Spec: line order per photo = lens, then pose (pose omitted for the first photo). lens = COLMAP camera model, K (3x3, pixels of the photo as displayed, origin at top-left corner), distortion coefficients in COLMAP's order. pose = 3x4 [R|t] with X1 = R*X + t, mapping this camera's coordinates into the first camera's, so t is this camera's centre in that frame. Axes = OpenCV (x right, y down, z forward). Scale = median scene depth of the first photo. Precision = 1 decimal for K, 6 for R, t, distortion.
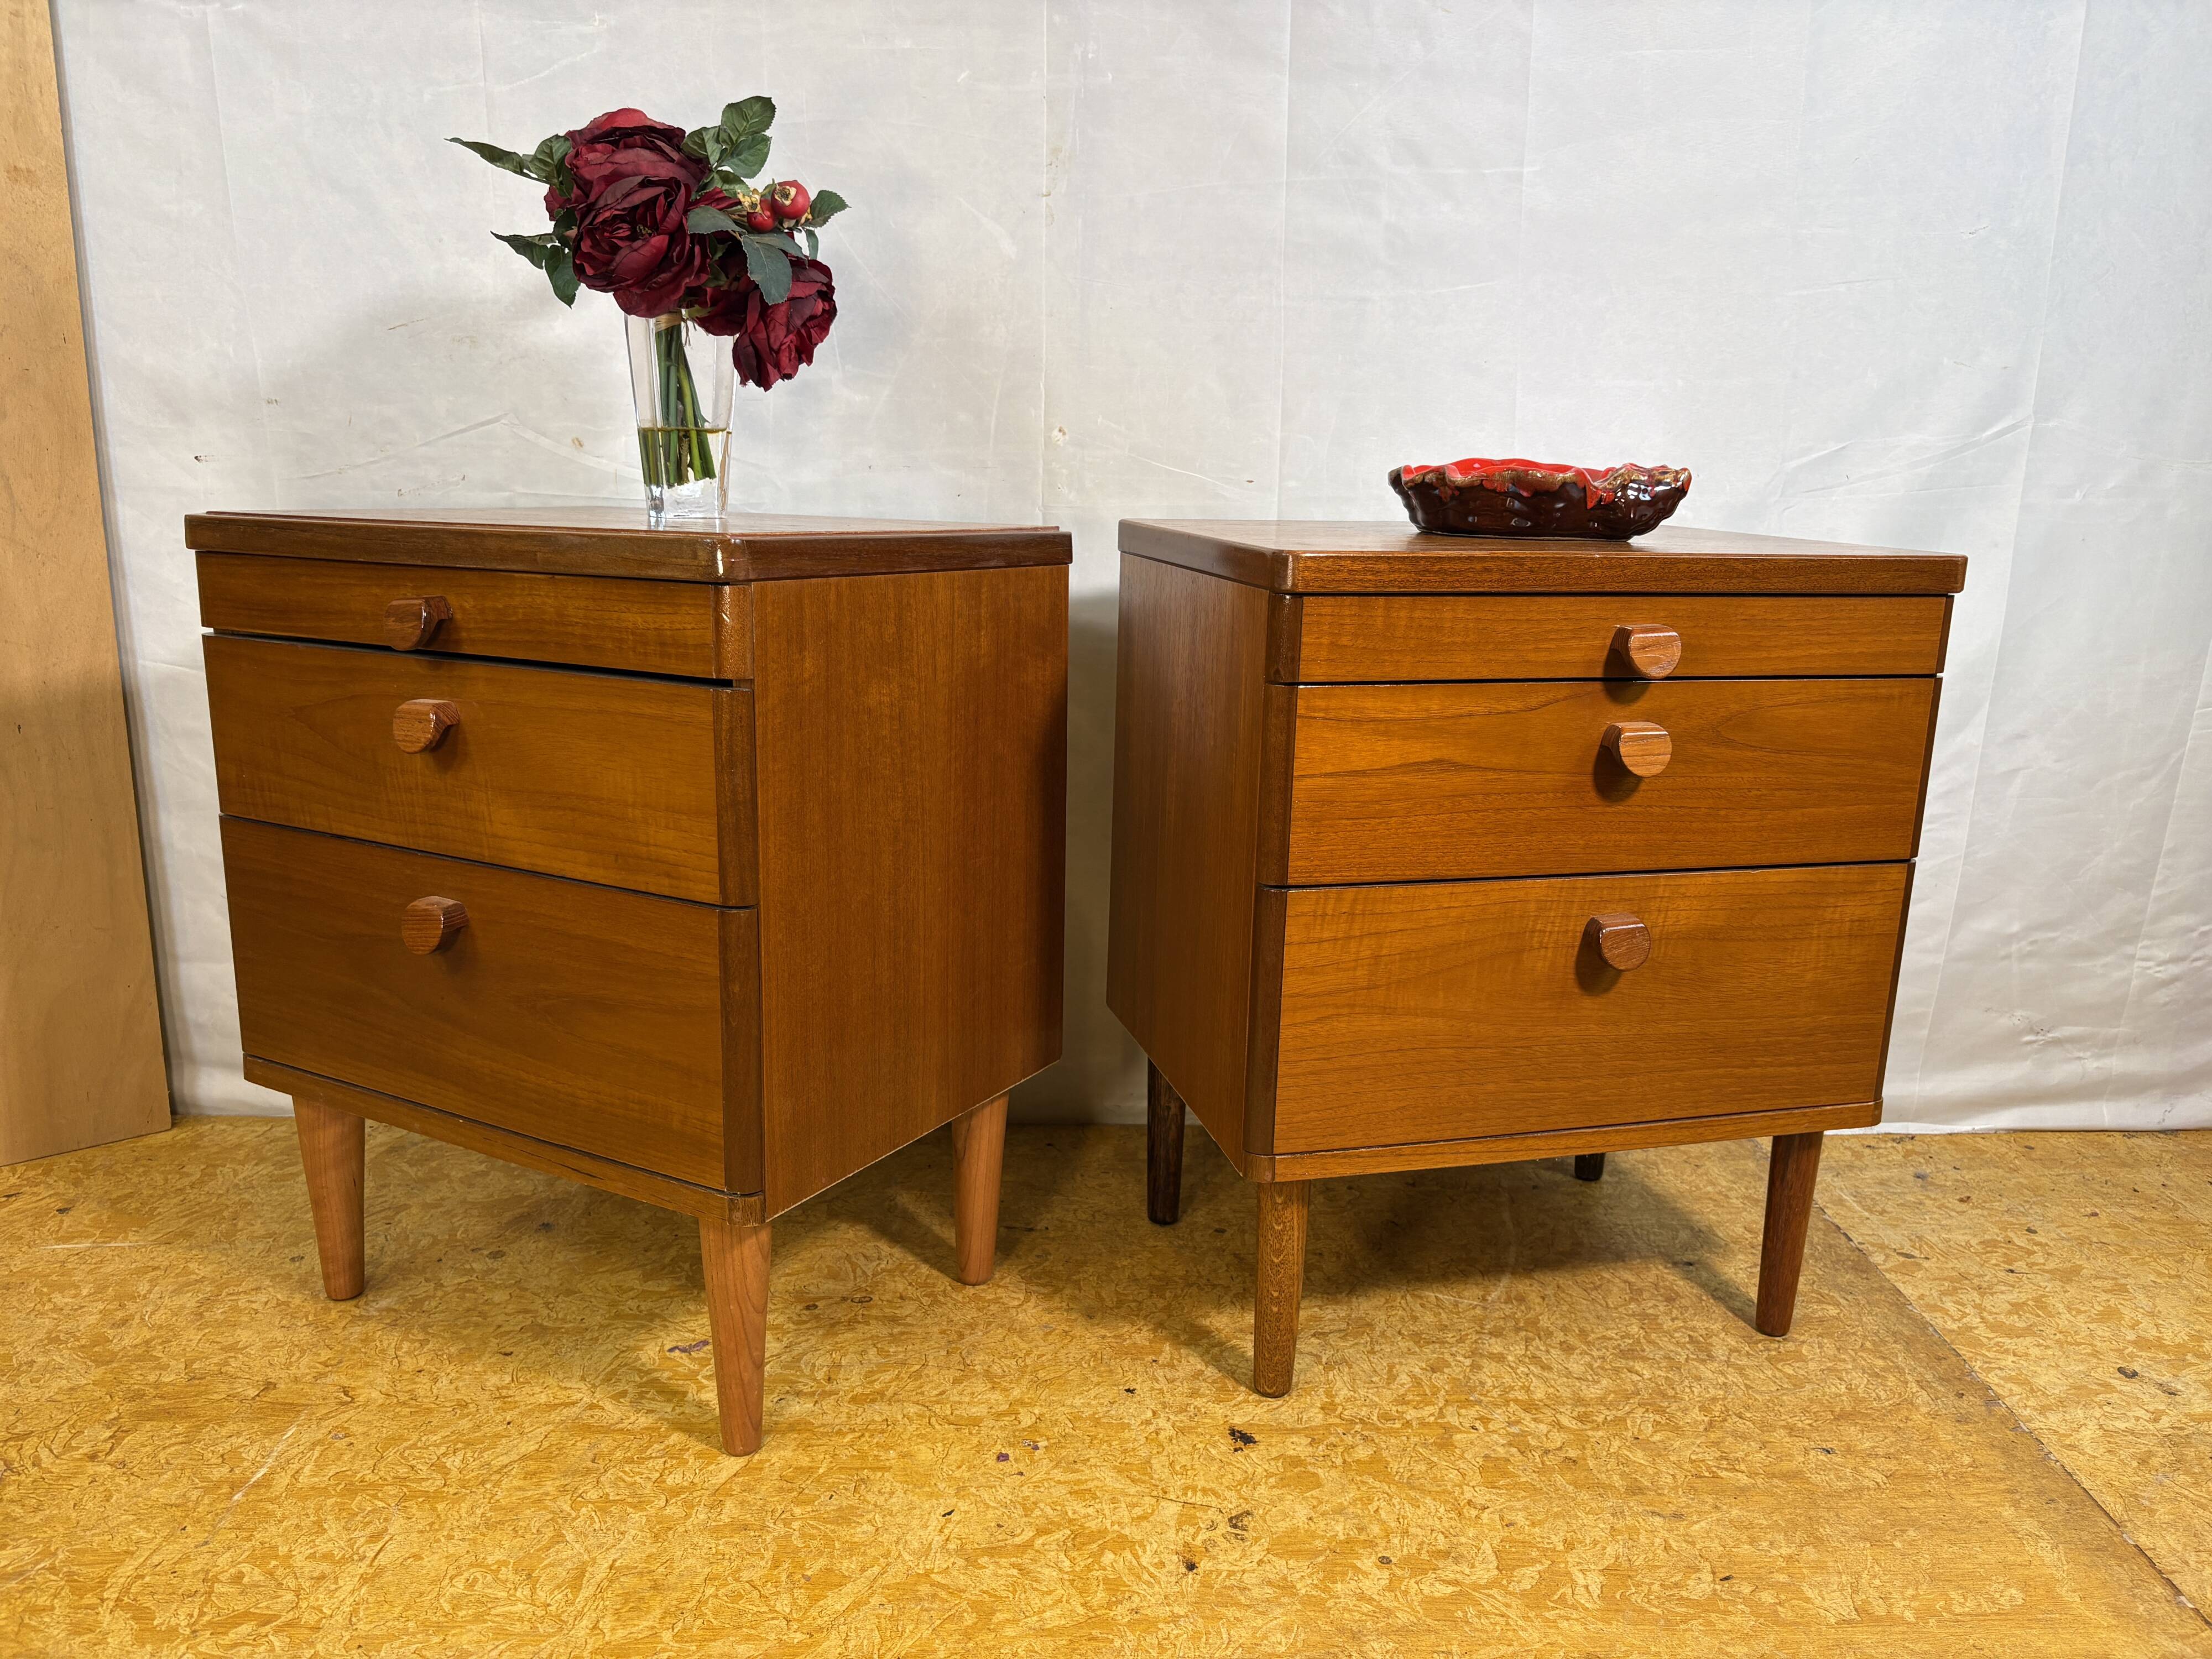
lens RADIAL K [[1687.4, 0, 1125.4], [0, 1687.4, 843.5], [0, 0, 1]] dist [0.034039, -0.027900]
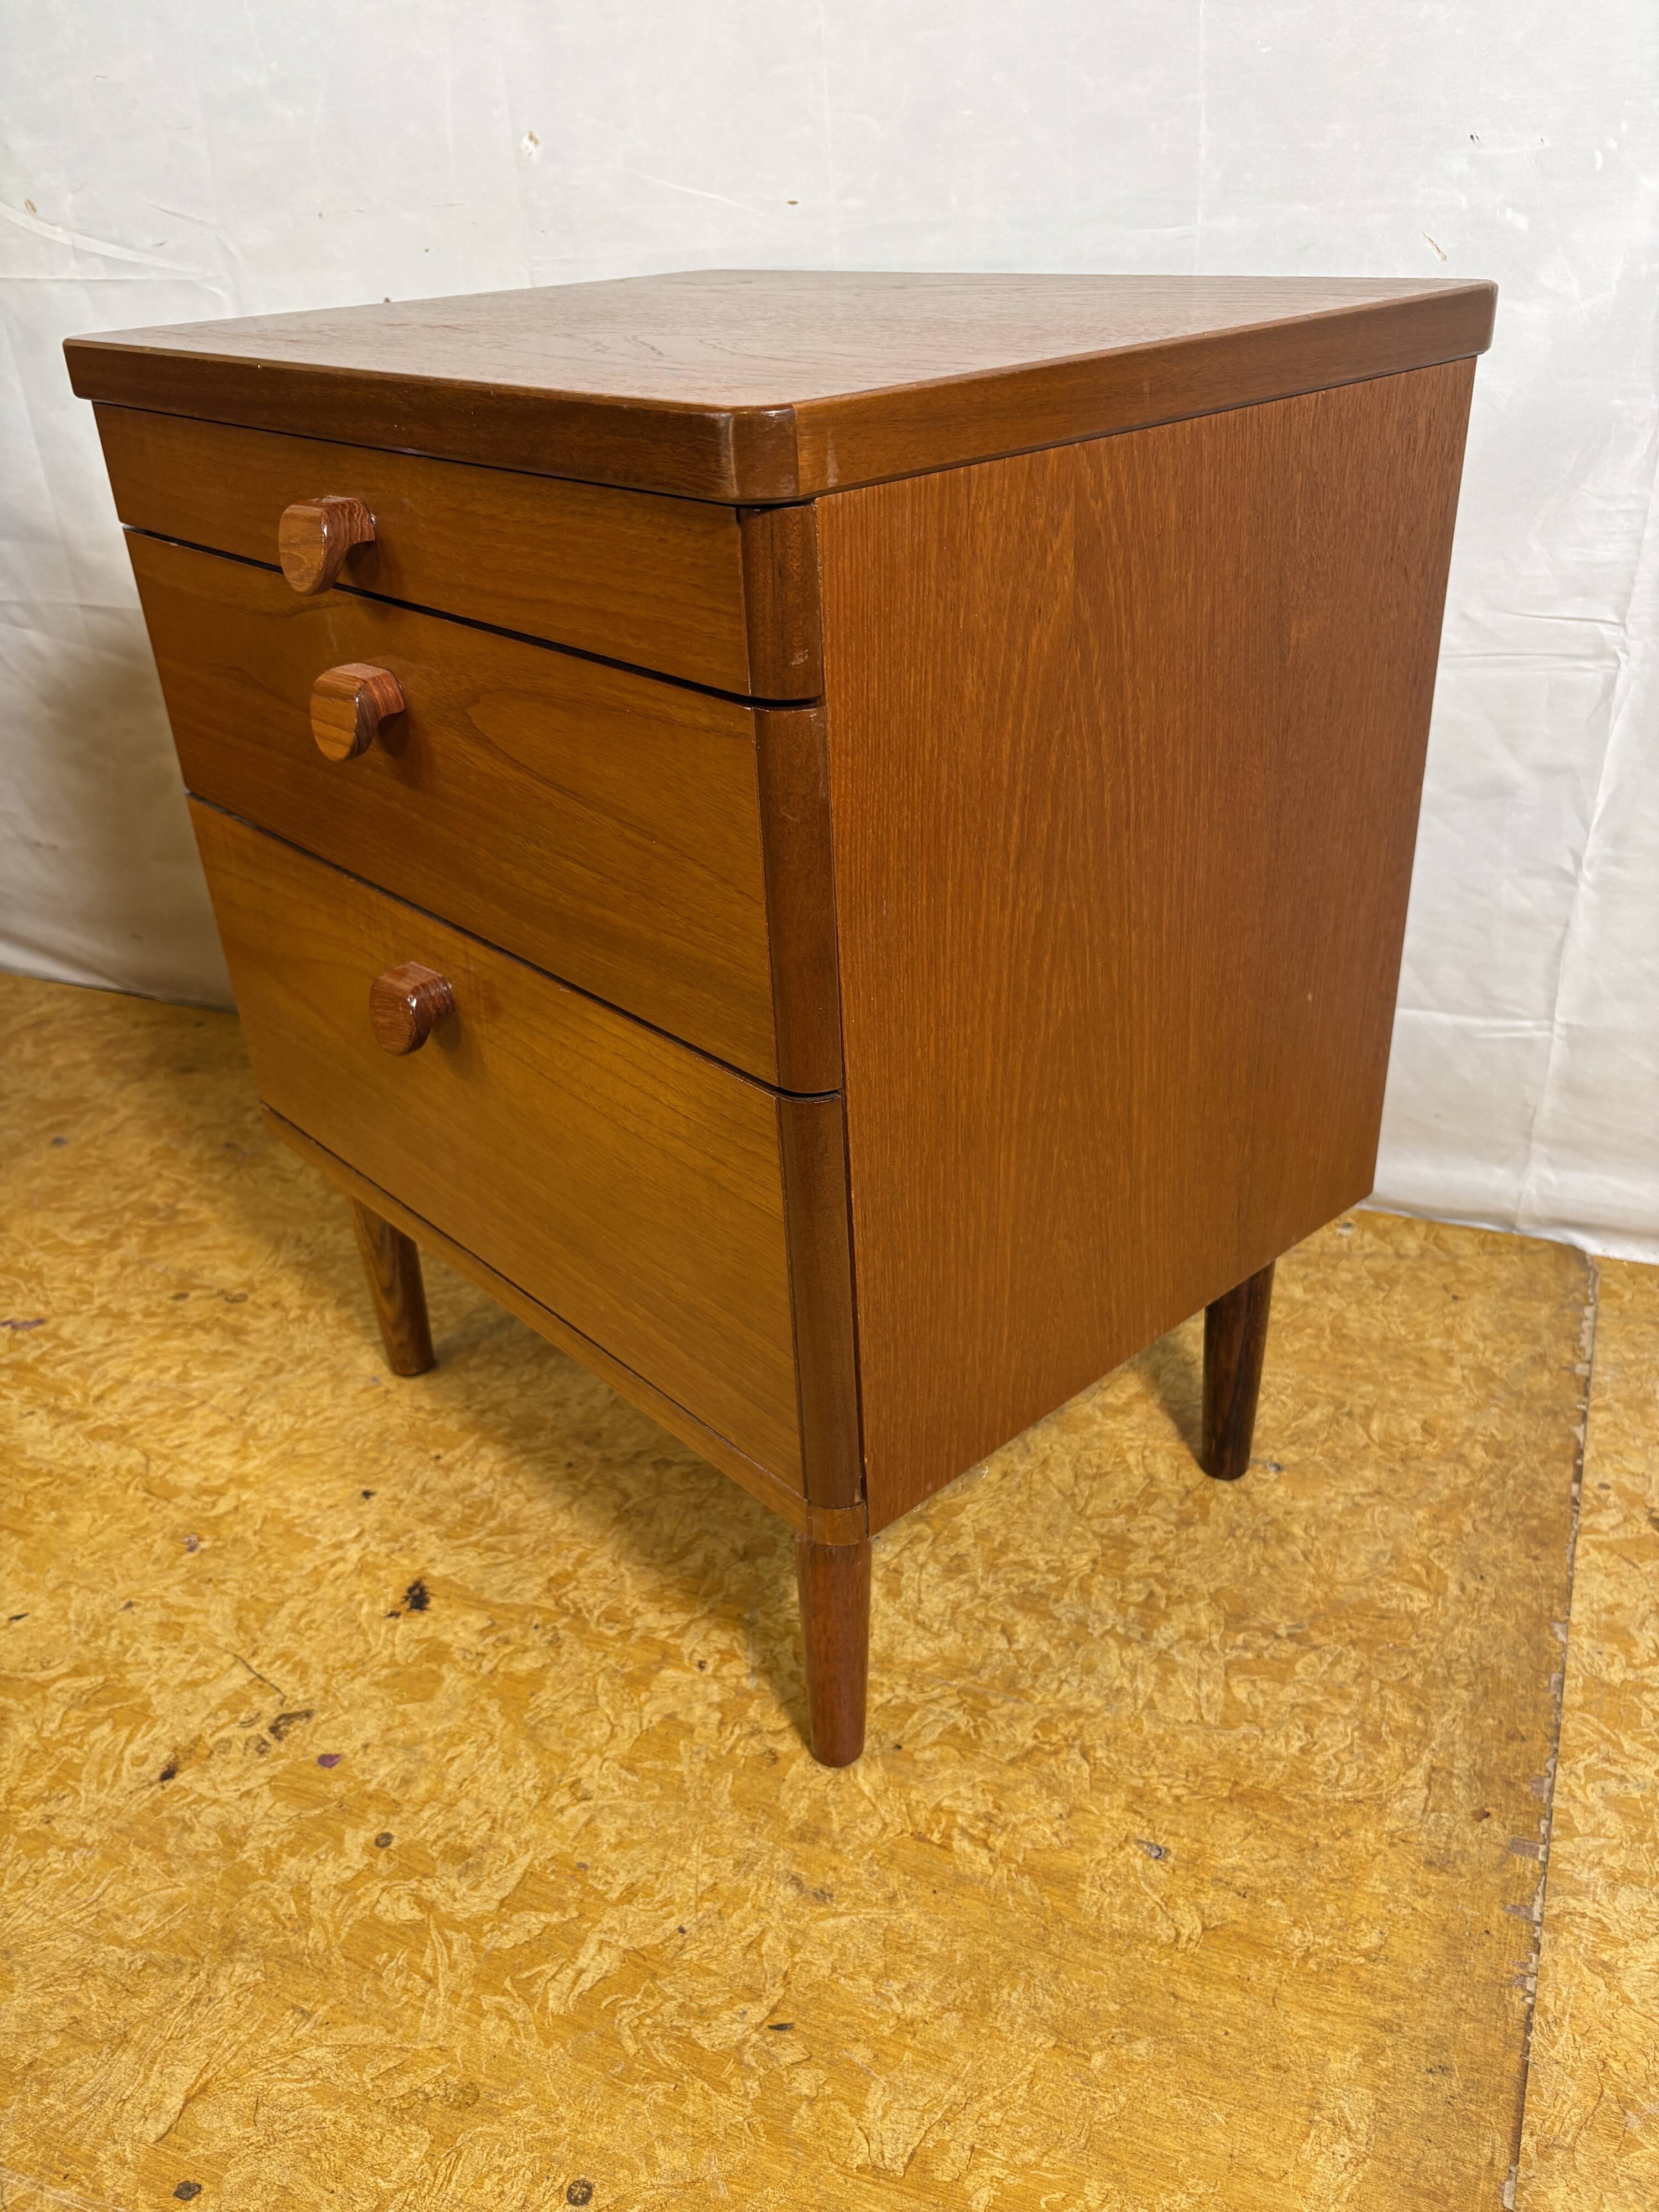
lens RADIAL K [[1737.2, 0, 823.5], [0, 1737.2, 1091.5], [0, 0, 1]] dist [-0.020160, 0.066907]
pose [[0.903709, 0.145780, -0.402564, 0.514747], [-0.030017, 0.959507, 0.280080, -0.098872], [0.427093, -0.241027, 0.871492, 0.436296]]
